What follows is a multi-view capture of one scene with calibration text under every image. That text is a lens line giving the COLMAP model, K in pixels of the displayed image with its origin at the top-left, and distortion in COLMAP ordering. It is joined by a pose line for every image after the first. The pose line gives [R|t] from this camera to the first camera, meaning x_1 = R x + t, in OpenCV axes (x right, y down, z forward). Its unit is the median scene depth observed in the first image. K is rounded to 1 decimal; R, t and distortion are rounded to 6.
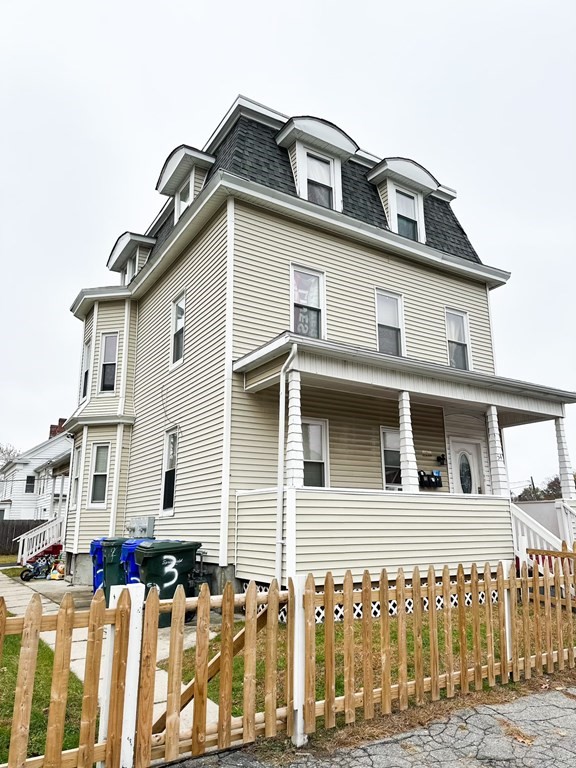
lens RADIAL K [[542.0, 0, 288.0], [0, 542.0, 384.0], [0, 0, 1]] dist [0.021206, -0.004167]
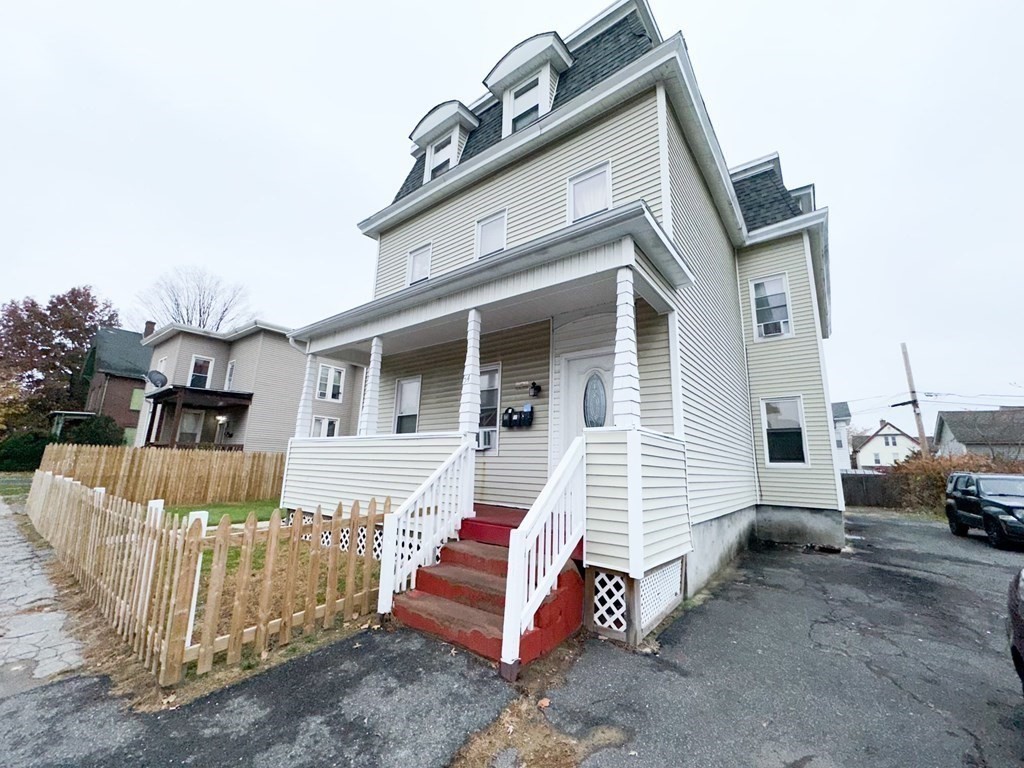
lens RADIAL K [[411.0, 0, 512.0], [0, 411.0, 384.0], [0, 0, 1]] dist [0.000879, 0.000031]
pose [[0.357691, -0.178860, -0.916551, 0.746743], [0.206844, 0.972282, -0.109013, 0.175256], [0.910644, -0.150590, 0.384772, 0.701008]]
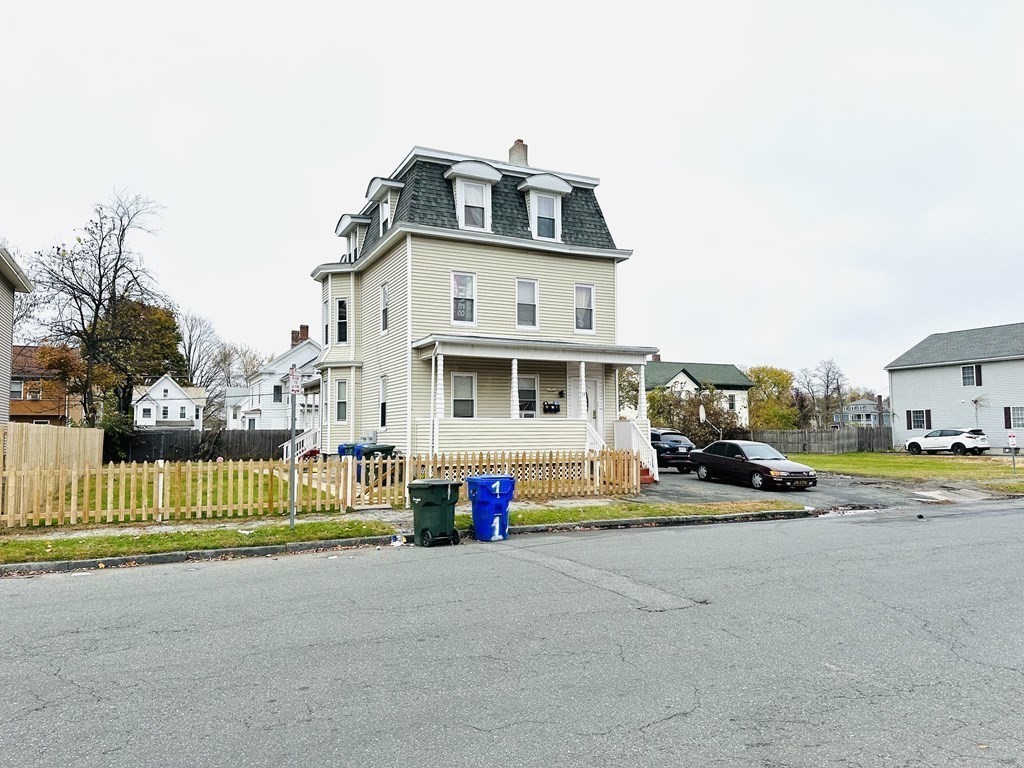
lens RADIAL K [[715.9, 0, 512.0], [0, 715.9, 384.0], [0, 0, 1]] dist [0.069215, 0.000647]
pose [[0.994305, -0.007212, -0.106323, 0.333546], [0.026739, 0.982675, 0.183401, -0.236342], [0.103158, -0.185199, 0.977272, -0.877180]]
